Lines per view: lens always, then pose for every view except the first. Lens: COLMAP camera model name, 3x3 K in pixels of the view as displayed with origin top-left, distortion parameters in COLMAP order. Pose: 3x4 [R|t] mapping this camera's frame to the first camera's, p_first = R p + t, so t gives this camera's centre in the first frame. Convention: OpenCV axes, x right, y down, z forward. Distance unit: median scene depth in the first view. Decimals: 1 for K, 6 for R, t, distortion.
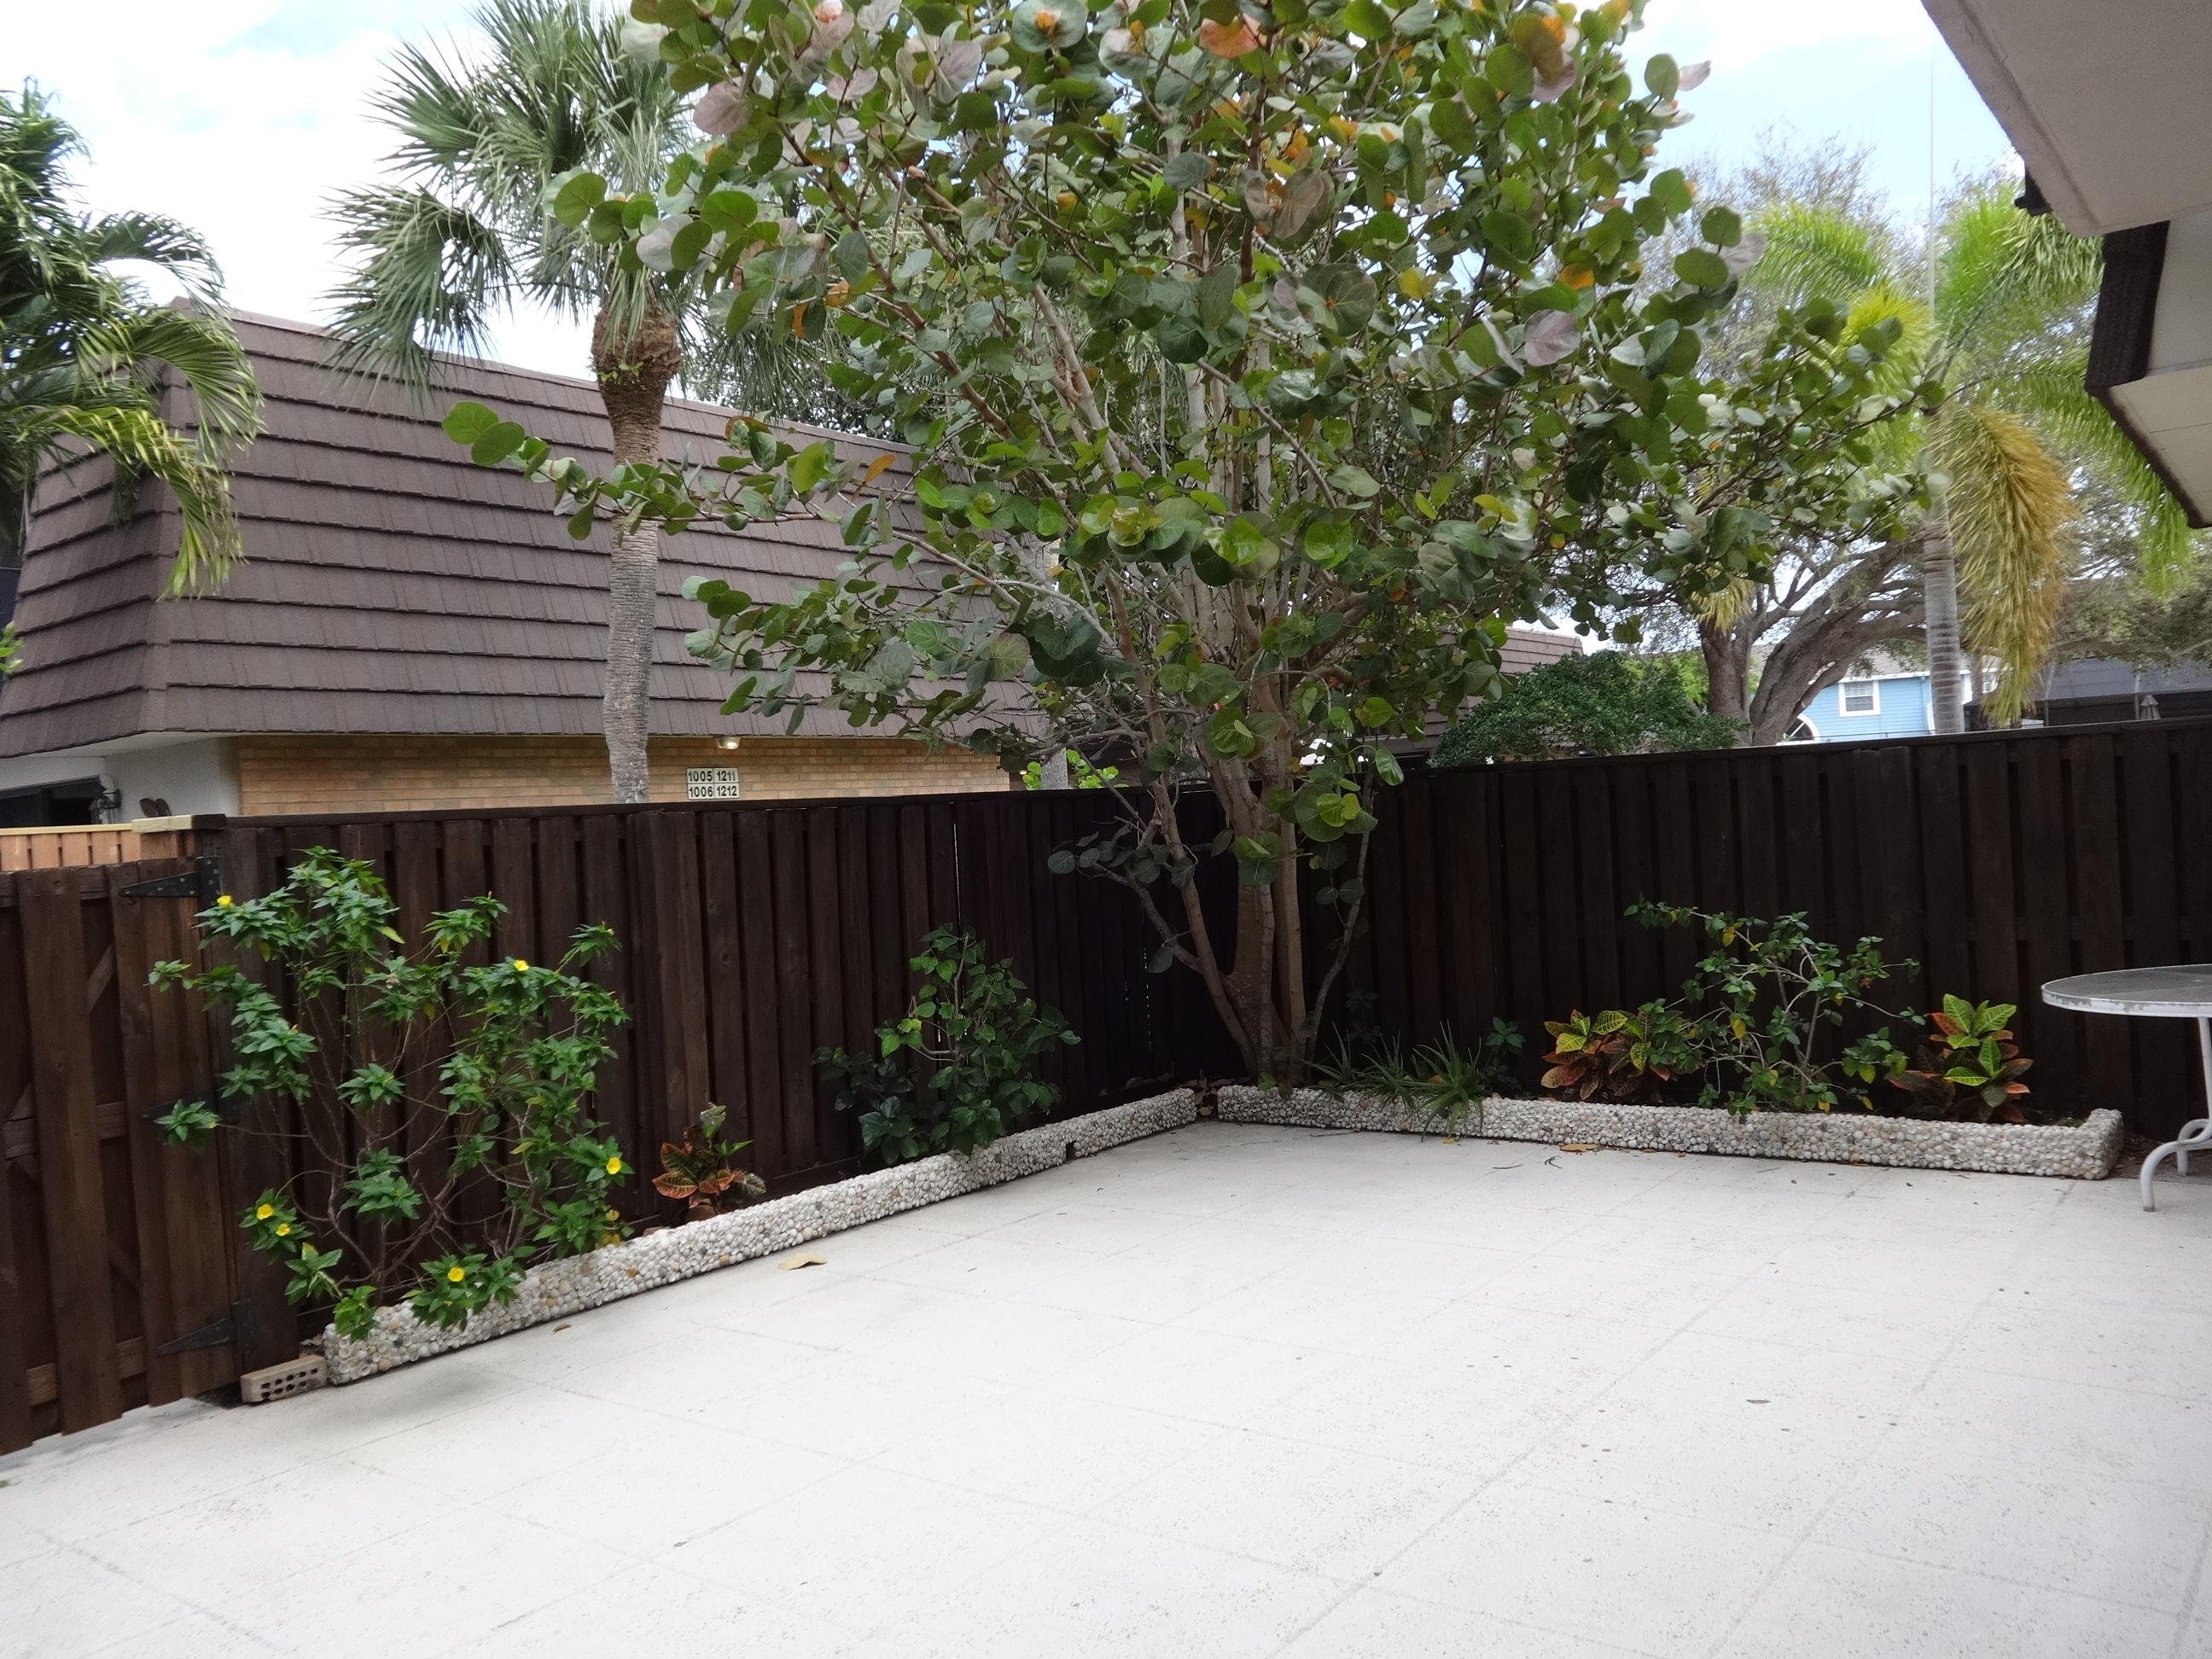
lens RADIAL K [[1641.9, 0, 1111.1], [0, 1641.9, 838.9], [0, 0, 1]] dist [0.000314, 0.006300]
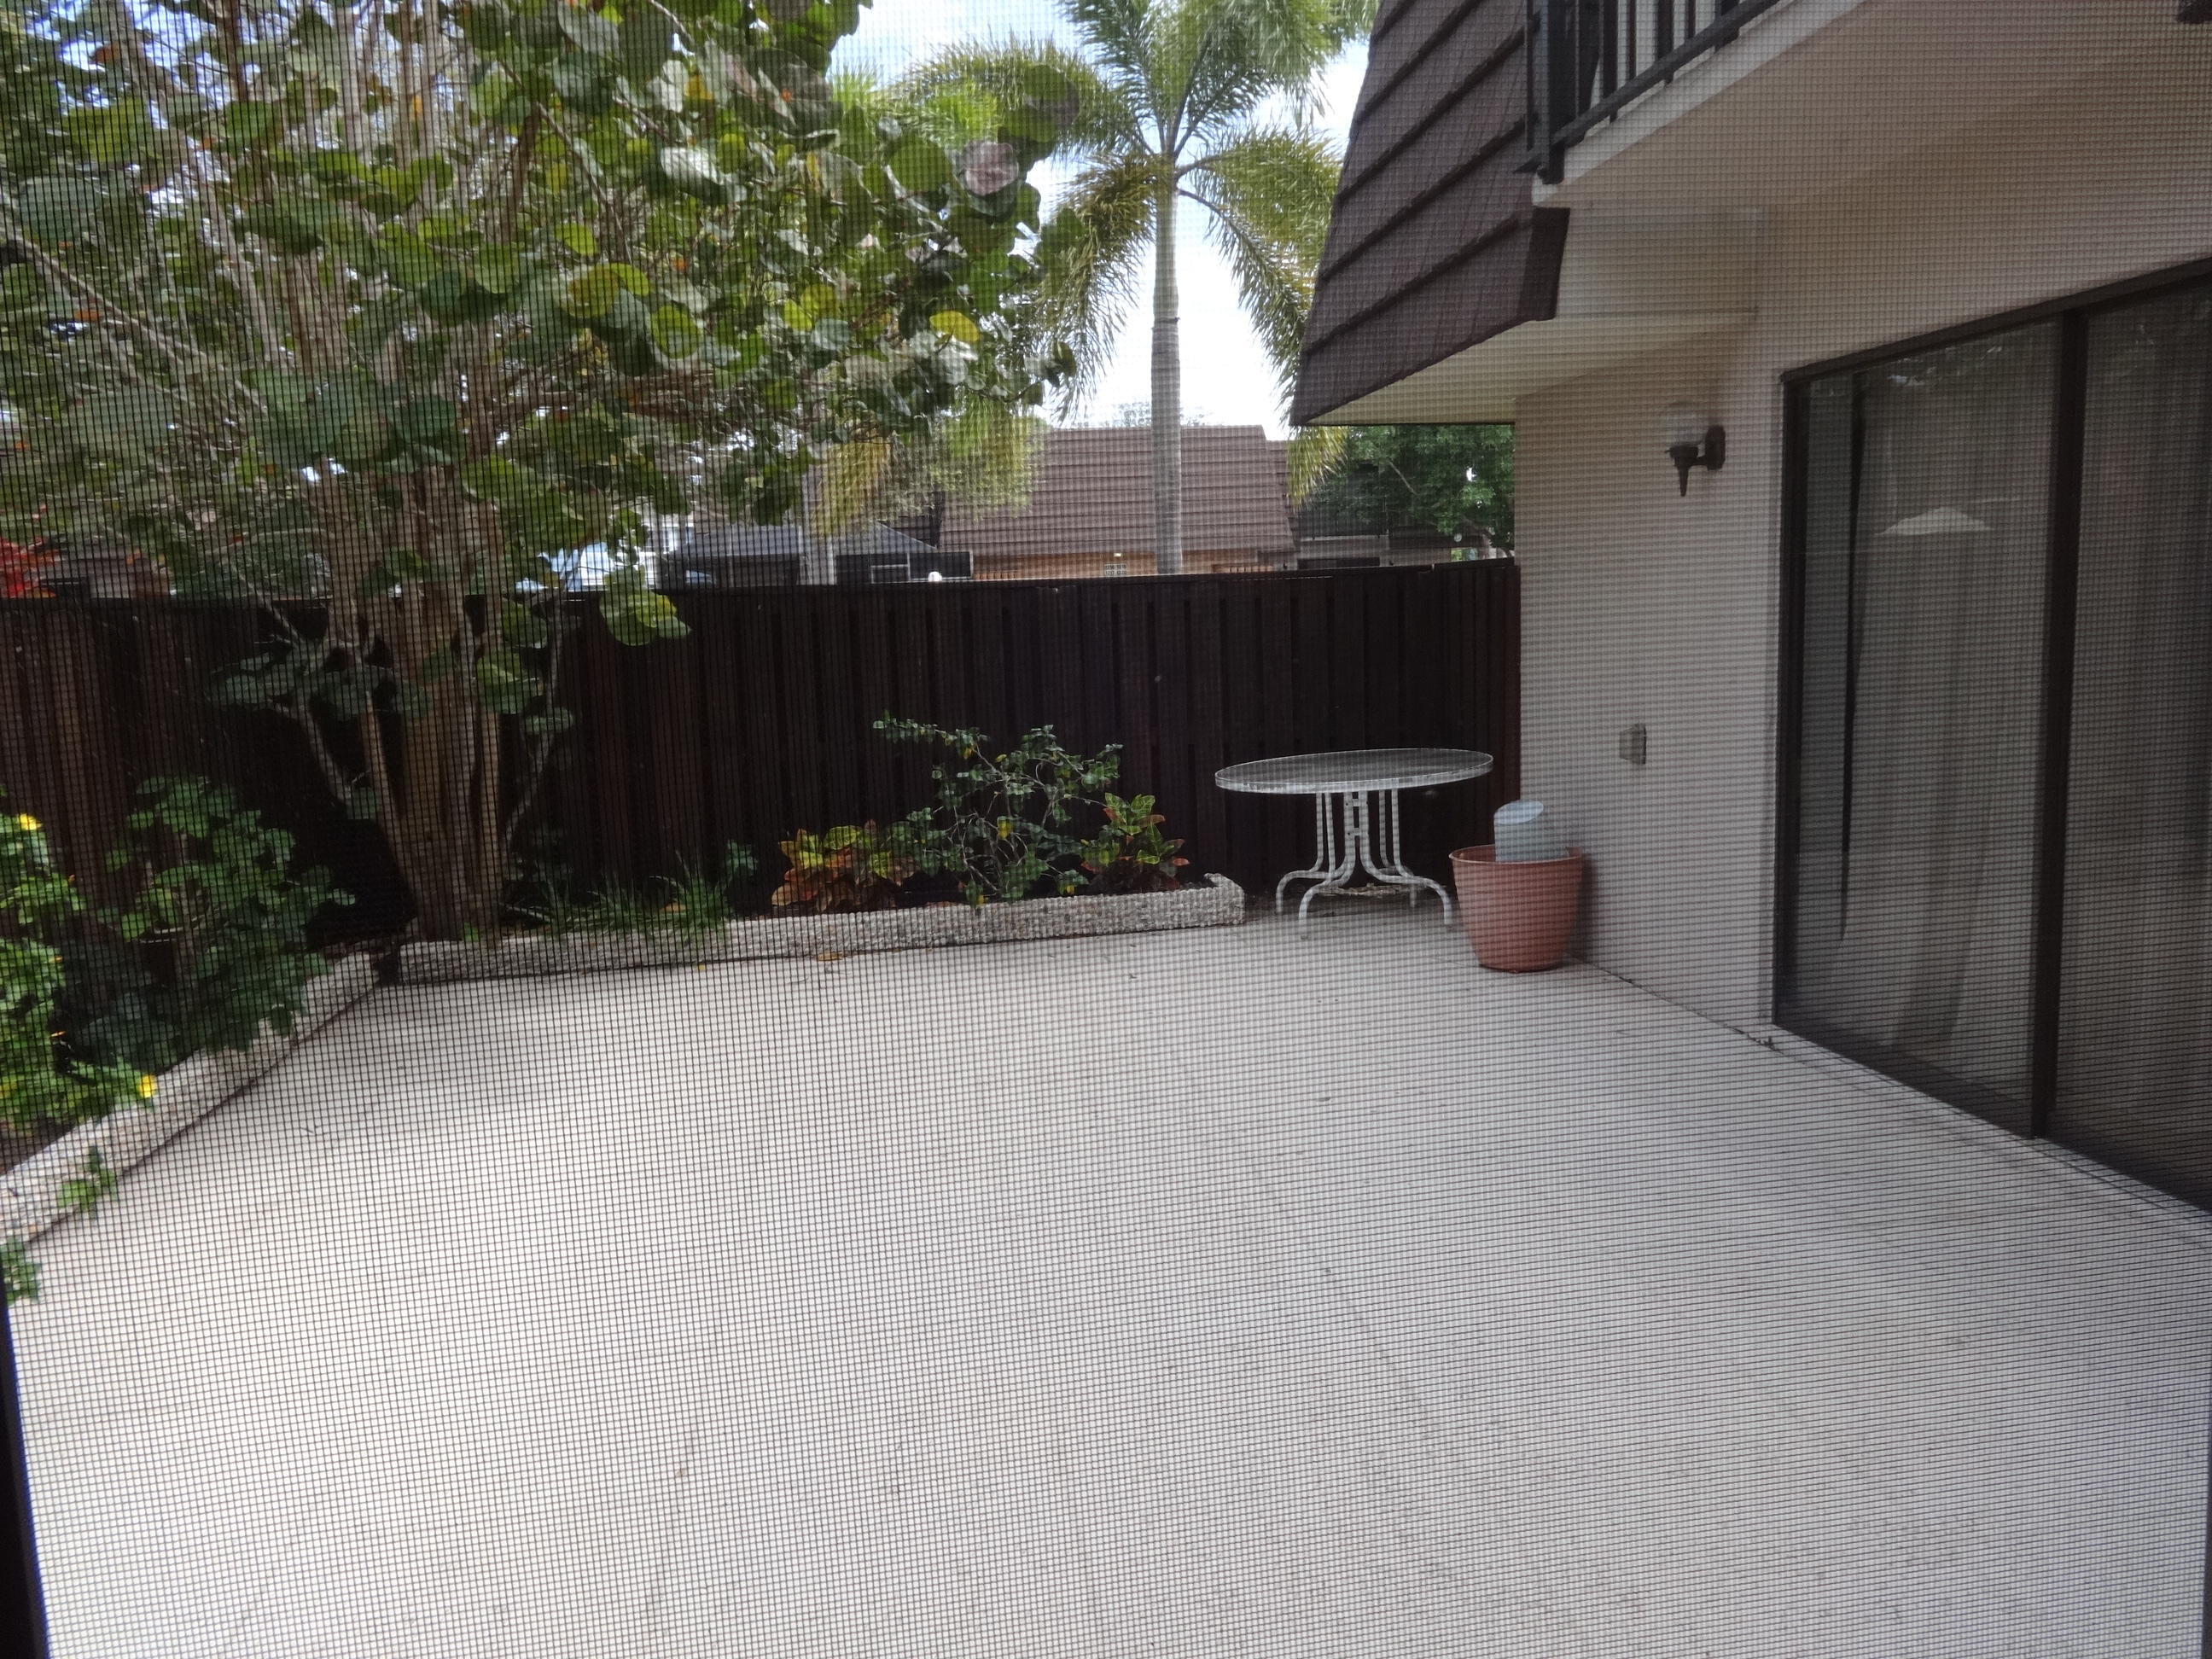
lens RADIAL K [[1641.9, 0, 1103.5], [0, 1641.9, 818.7], [0, 0, 1]] dist [0.000314, 0.006300]
pose [[0.708703, -0.059572, 0.702987, -0.364218], [0.002901, 0.996666, 0.081534, 0.015076], [-0.705501, -0.055744, 0.706513, 0.145137]]
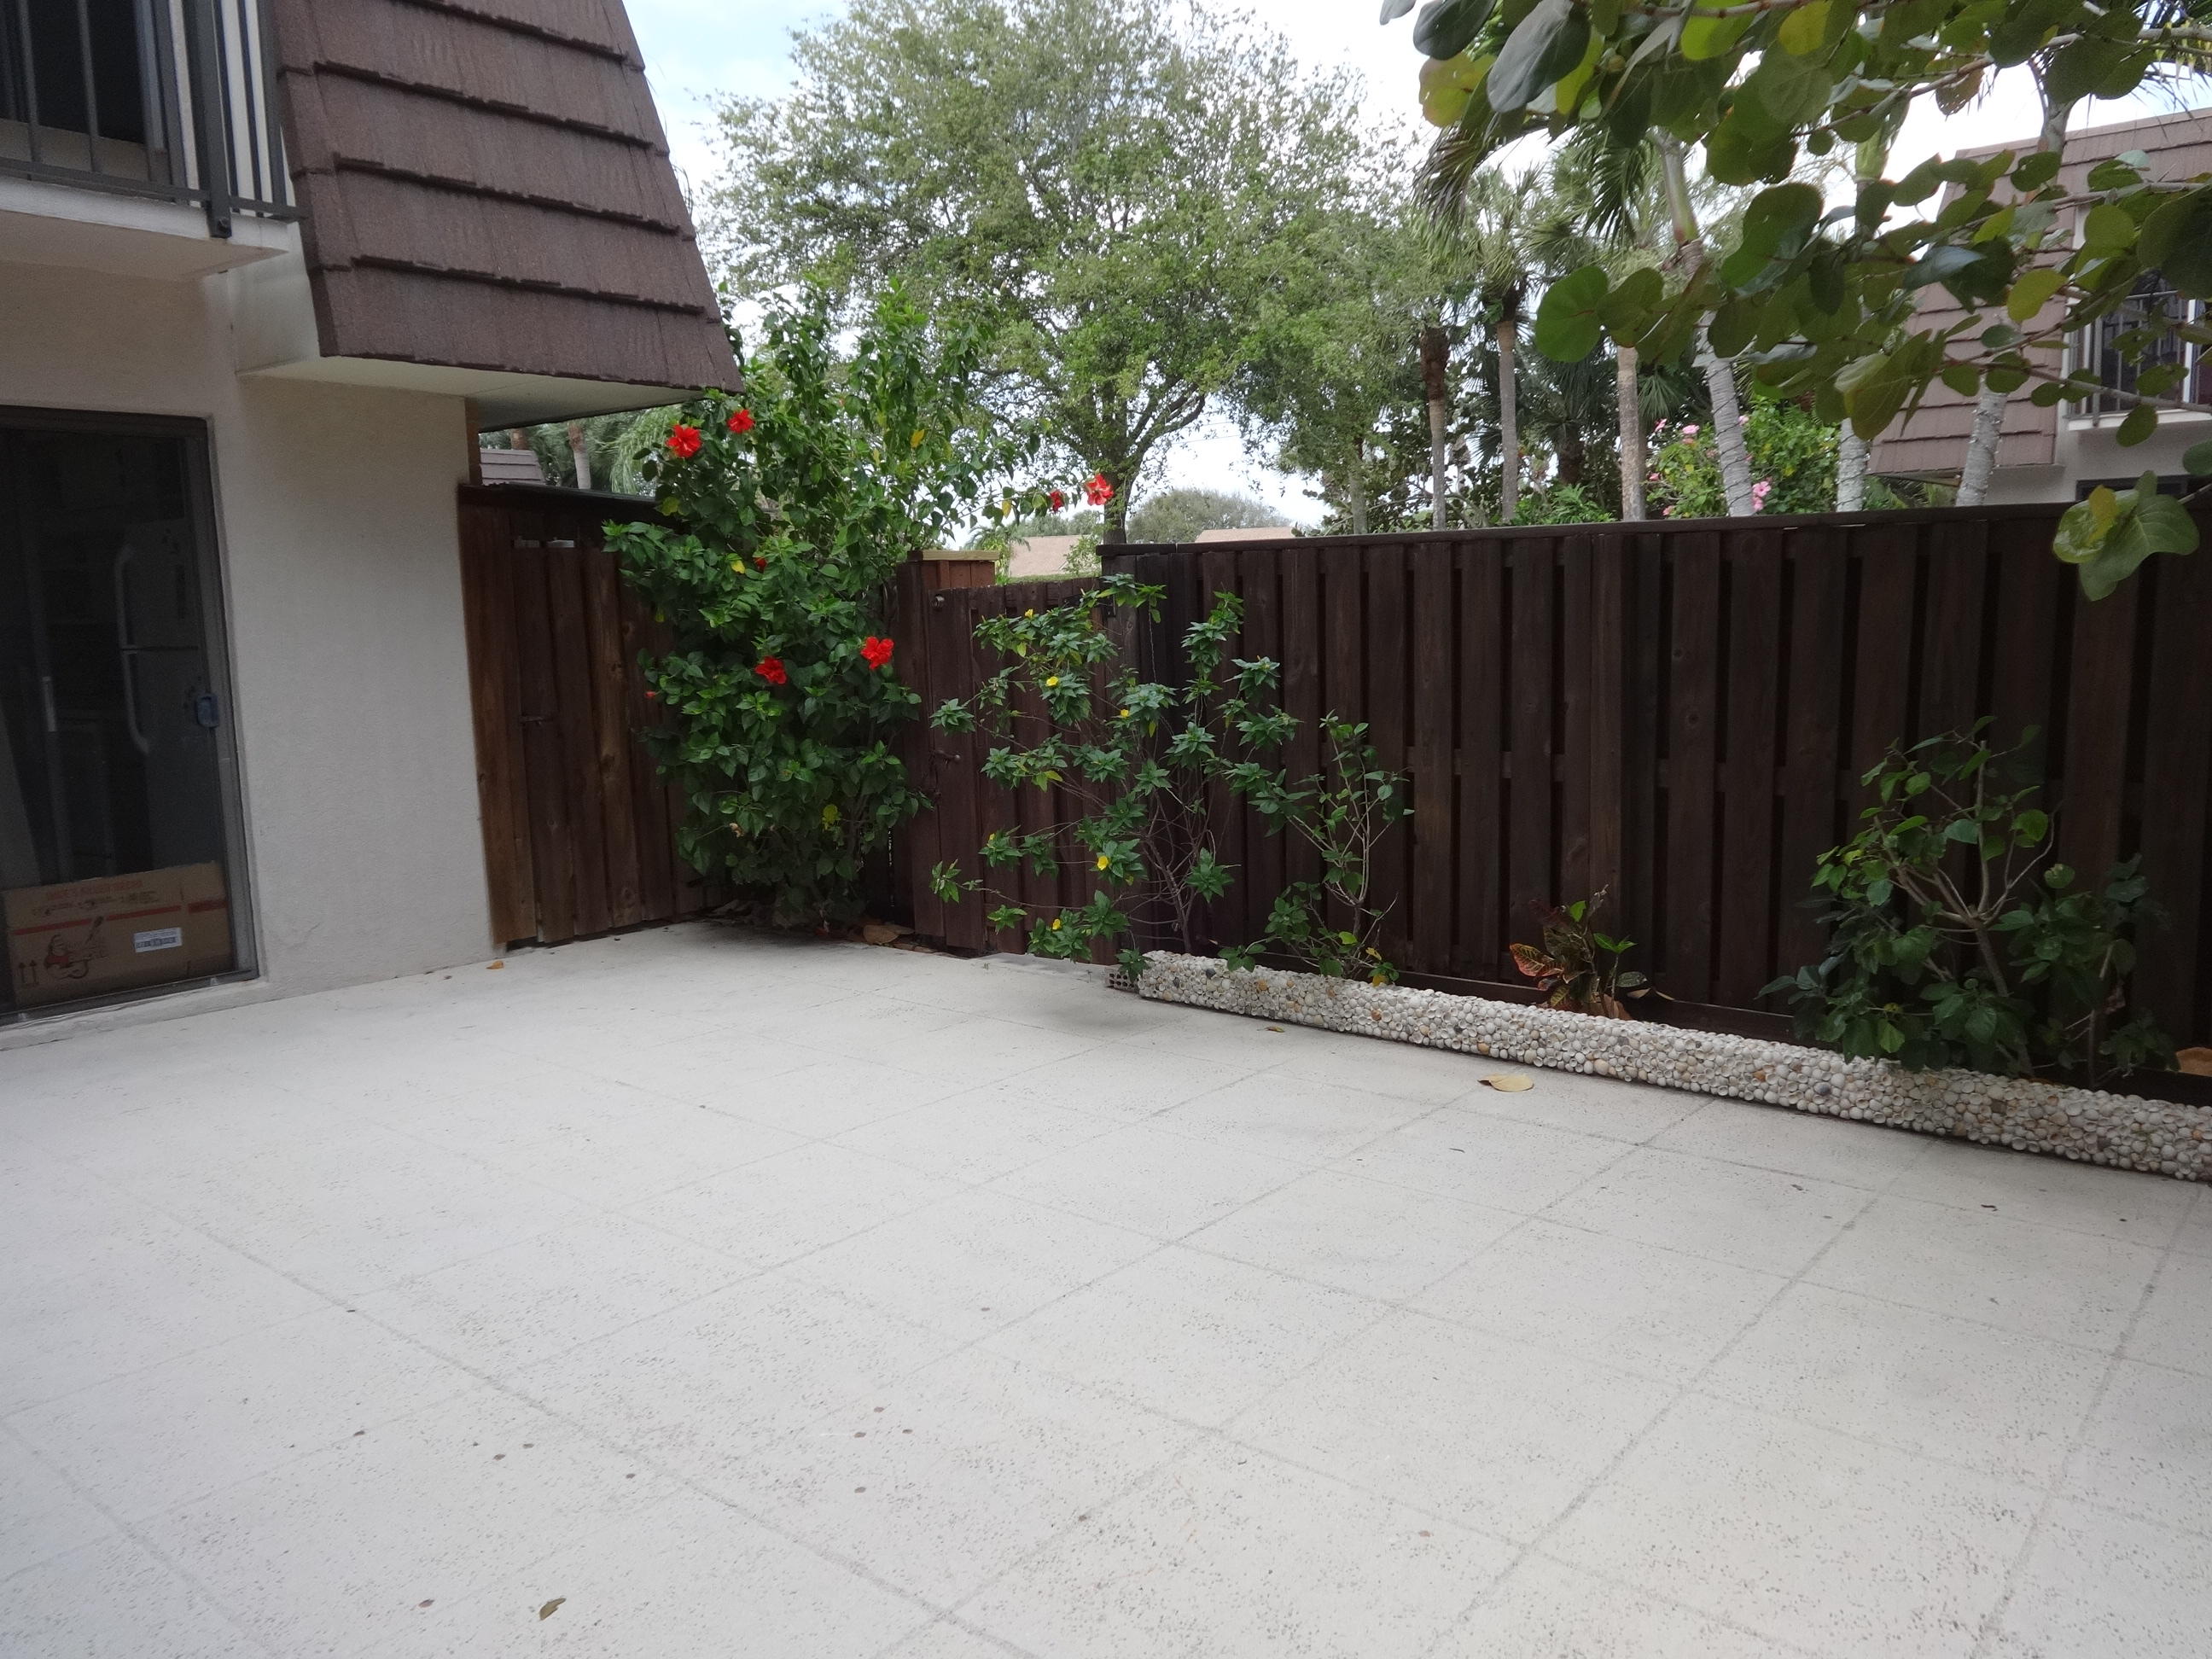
lens RADIAL K [[1641.9, 0, 1111.2], [0, 1641.9, 823.6], [0, 0, 1]] dist [0.000314, 0.006300]
pose [[0.000695, 0.195839, -0.980636, 0.560615], [0.008975, 0.980595, 0.195837, -0.036975], [0.999959, -0.008938, -0.001076, 0.725776]]
